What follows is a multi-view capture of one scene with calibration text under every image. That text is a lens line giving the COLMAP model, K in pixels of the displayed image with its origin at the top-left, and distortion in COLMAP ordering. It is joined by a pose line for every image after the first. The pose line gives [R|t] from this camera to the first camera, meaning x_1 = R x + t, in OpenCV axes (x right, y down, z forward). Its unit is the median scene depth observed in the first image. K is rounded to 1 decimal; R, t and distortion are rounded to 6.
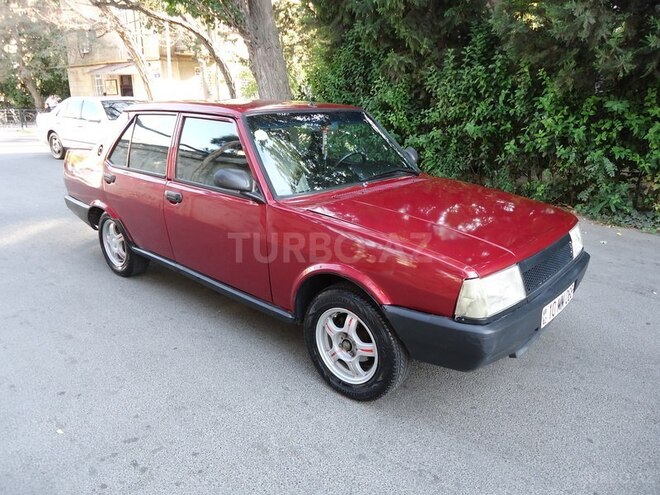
lens RADIAL K [[480.2, 0, 330.0], [0, 480.2, 247.5], [0, 0, 1]] dist [-0.001823, -0.002685]
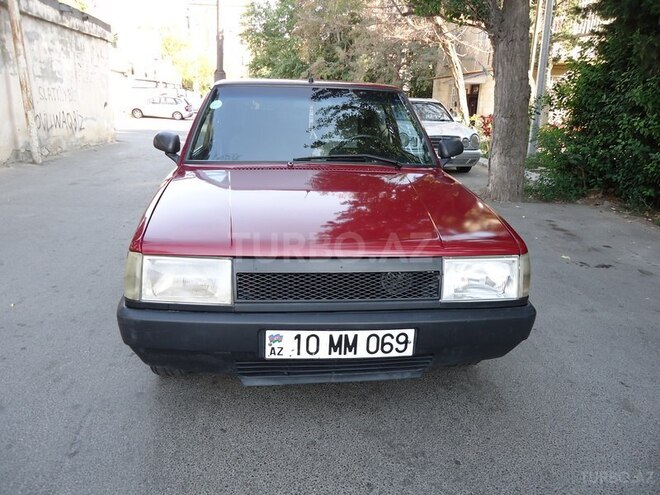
lens RADIAL K [[480.2, 0, 330.0], [0, 480.2, 247.5], [0, 0, 1]] dist [-0.001823, -0.002685]
pose [[0.742943, 0.206540, -0.636692, 0.272475], [-0.221989, 0.973397, 0.056731, -0.017230], [0.631472, 0.099191, 0.769028, 0.138952]]
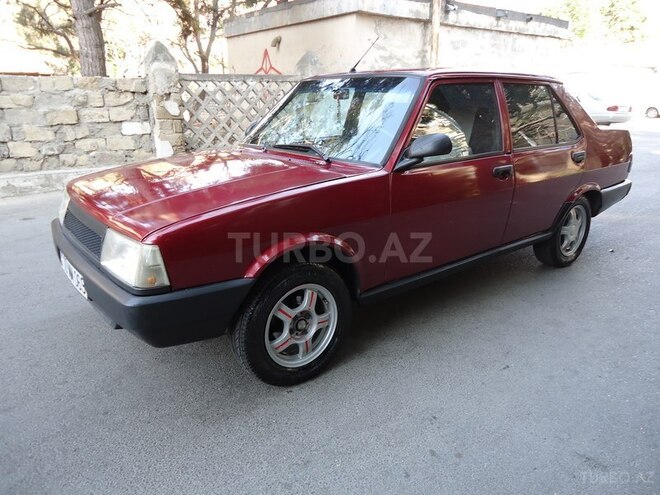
lens RADIAL K [[480.2, 0, 330.0], [0, 480.2, 247.5], [0, 0, 1]] dist [-0.001823, -0.002685]
pose [[-0.176153, 0.290955, -0.940380, 0.389705], [-0.292529, 0.896687, 0.332233, -0.119233], [0.939892, 0.333612, -0.072842, 0.474141]]
